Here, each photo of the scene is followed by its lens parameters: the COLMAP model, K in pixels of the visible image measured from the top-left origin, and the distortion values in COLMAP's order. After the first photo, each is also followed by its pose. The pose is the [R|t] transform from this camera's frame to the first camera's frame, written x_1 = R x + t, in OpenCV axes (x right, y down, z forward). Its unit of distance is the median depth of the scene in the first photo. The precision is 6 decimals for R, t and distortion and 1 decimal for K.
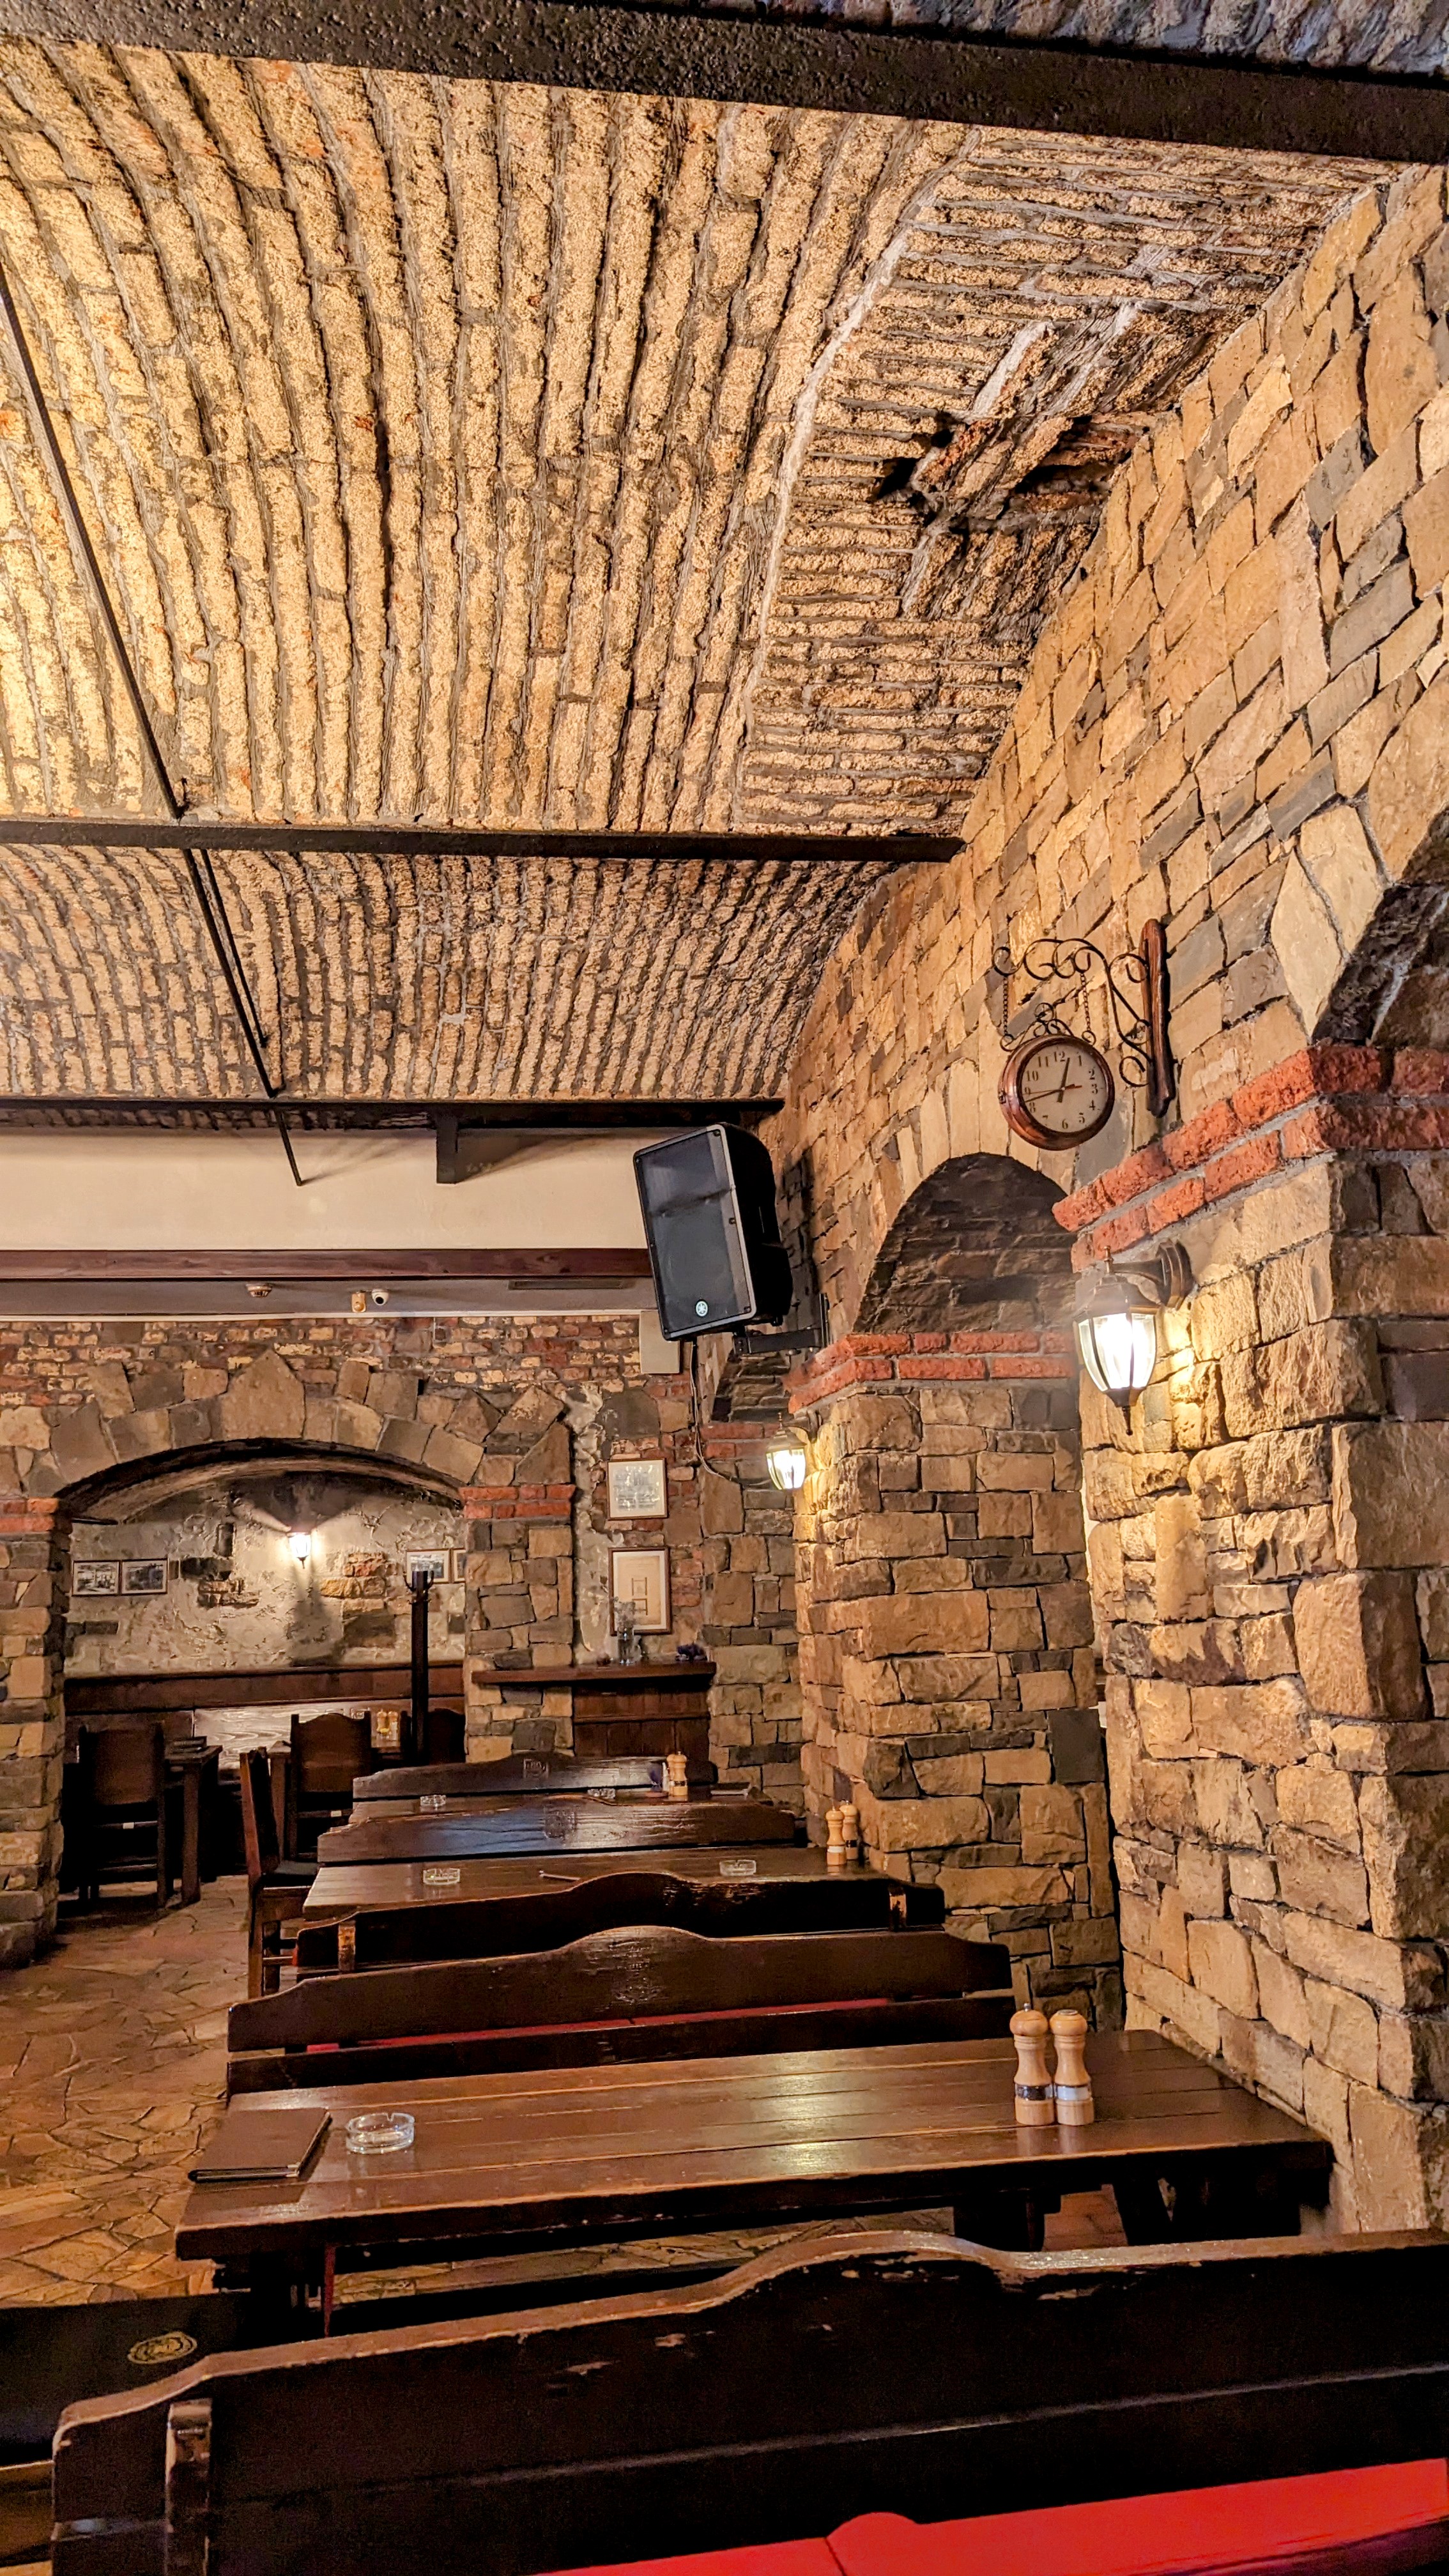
lens RADIAL K [[1792.8, 0, 724.5], [0, 1792.8, 1288.0], [0, 0, 1]] dist [-0.002325, -0.003656]
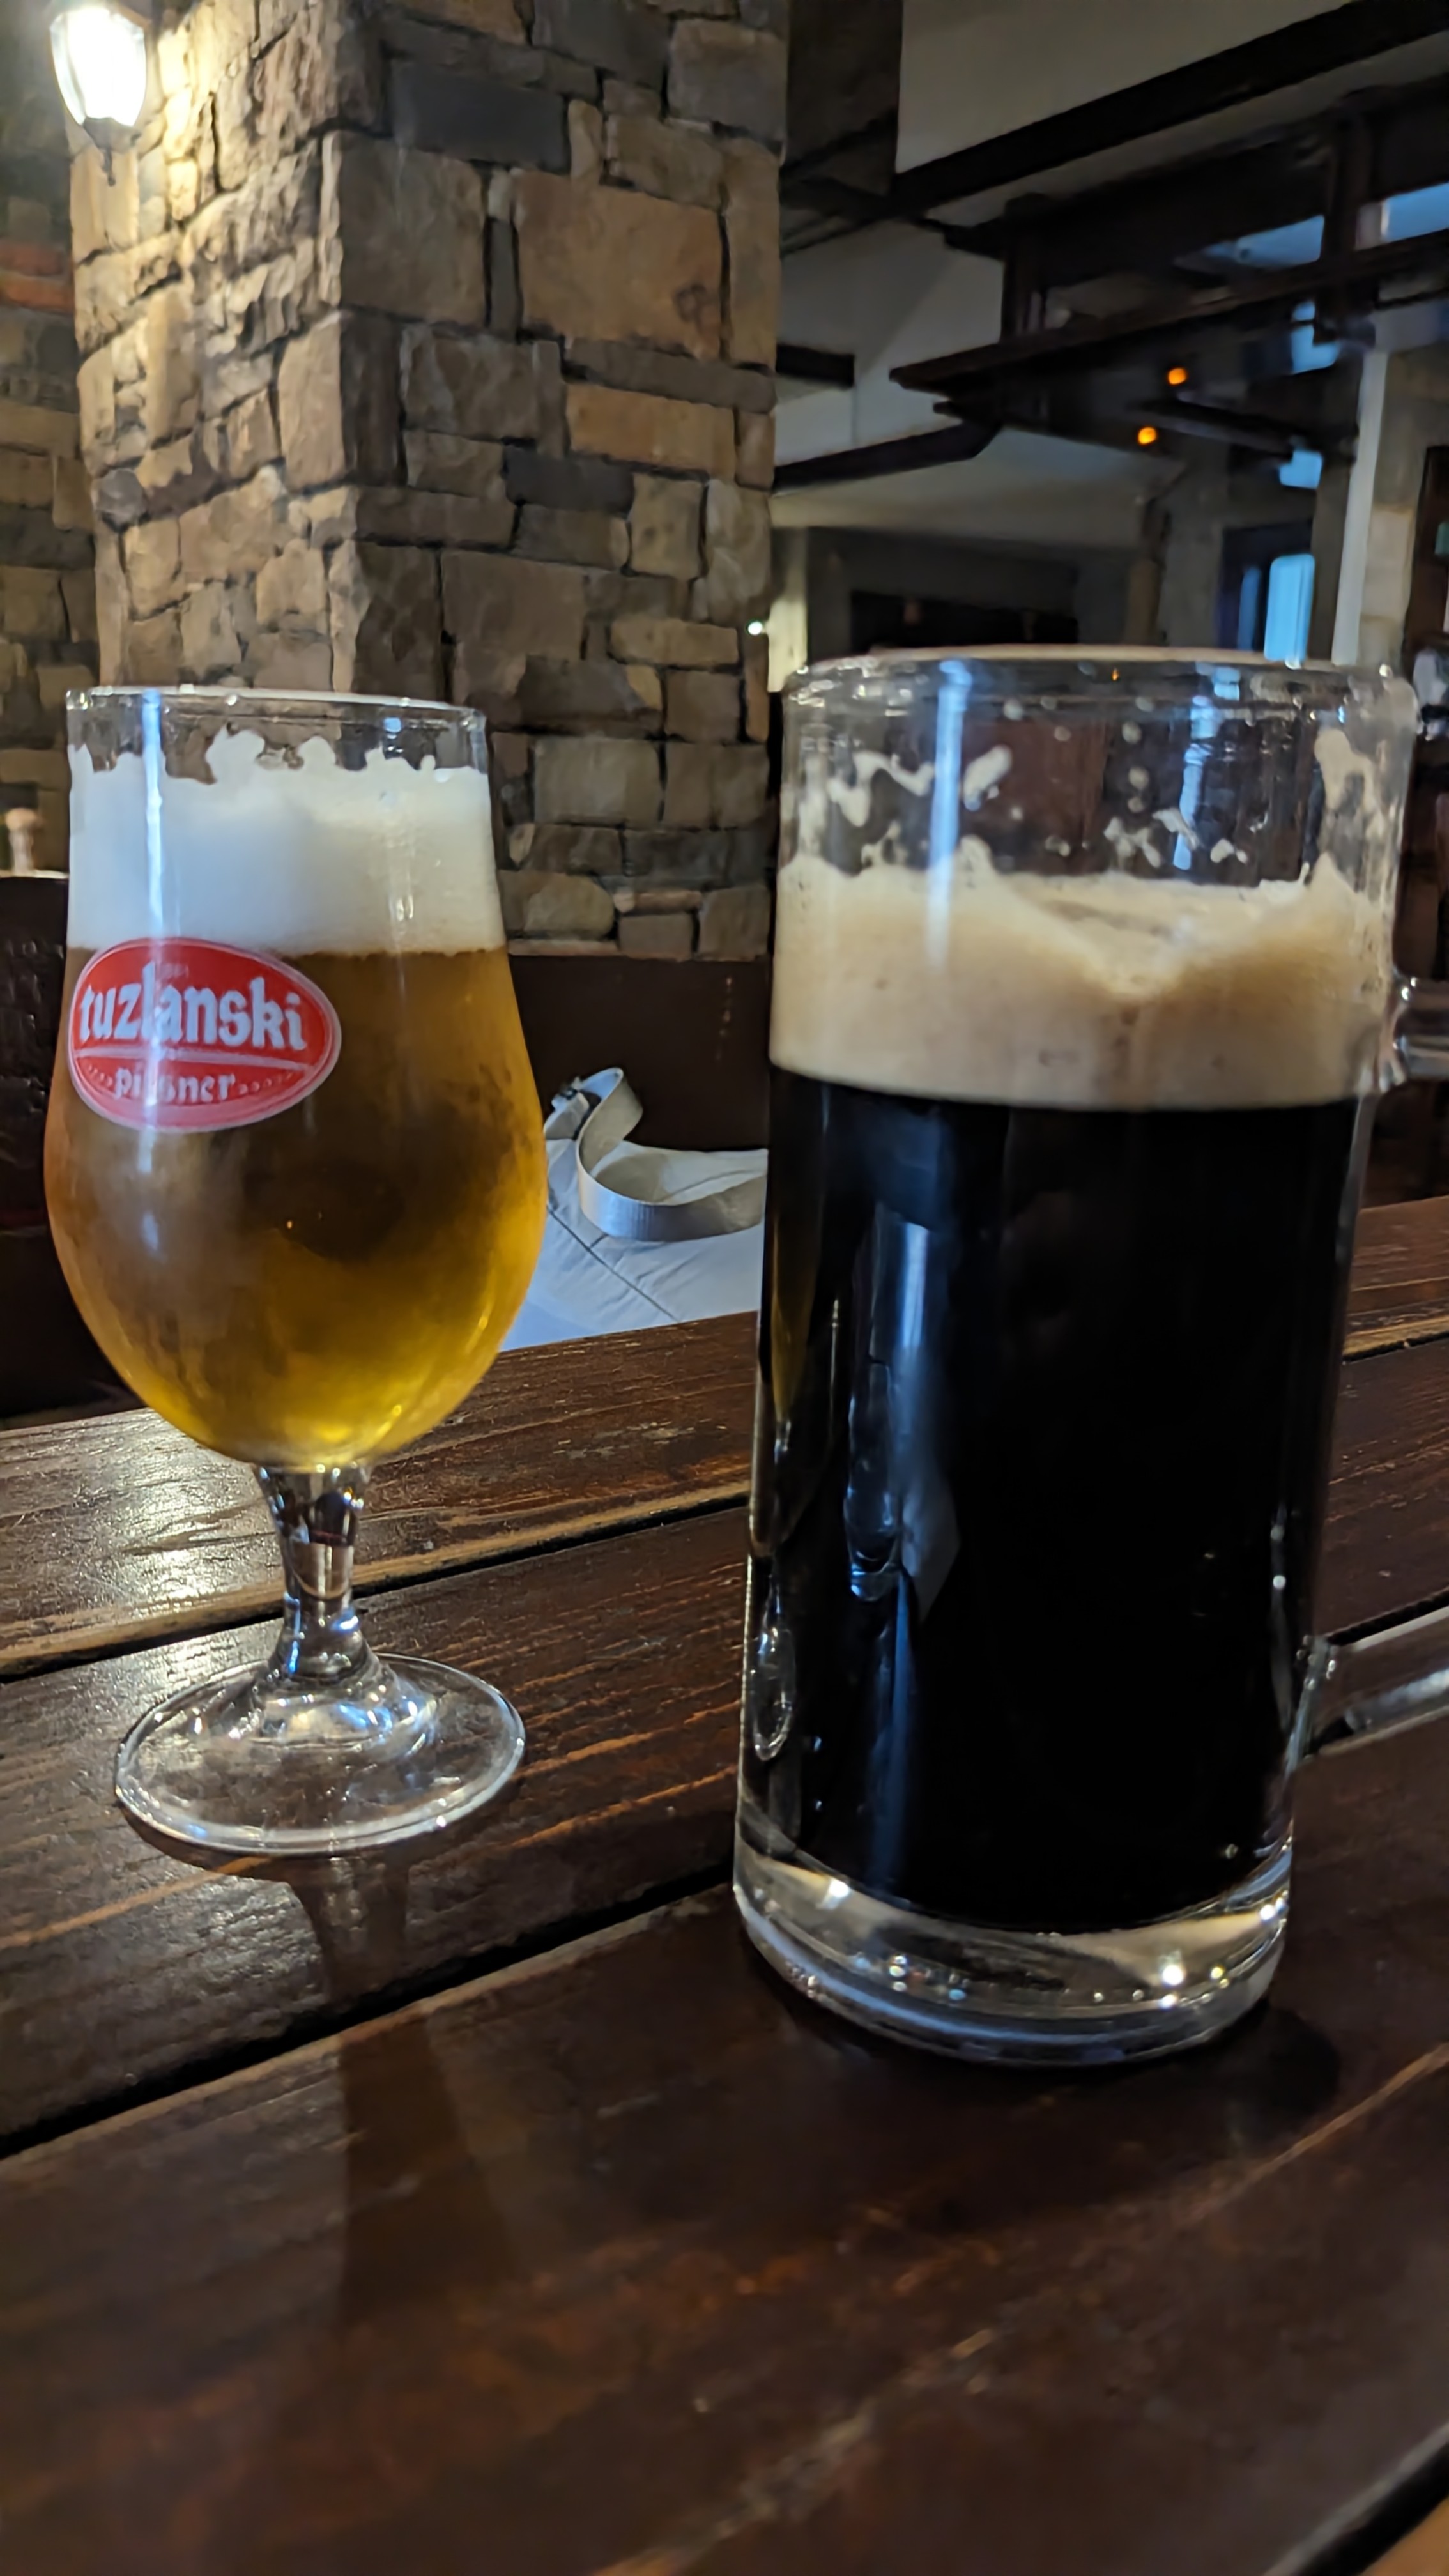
lens RADIAL K [[1792.8, 0, 724.5], [0, 1792.8, 1288.0], [0, 0, 1]] dist [-0.002325, -0.003656]
pose [[0.883563, -0.058669, 0.464622, 0.061563], [-0.138283, 0.915200, 0.378533, 0.220892], [-0.447430, -0.398707, 0.800524, -0.032586]]
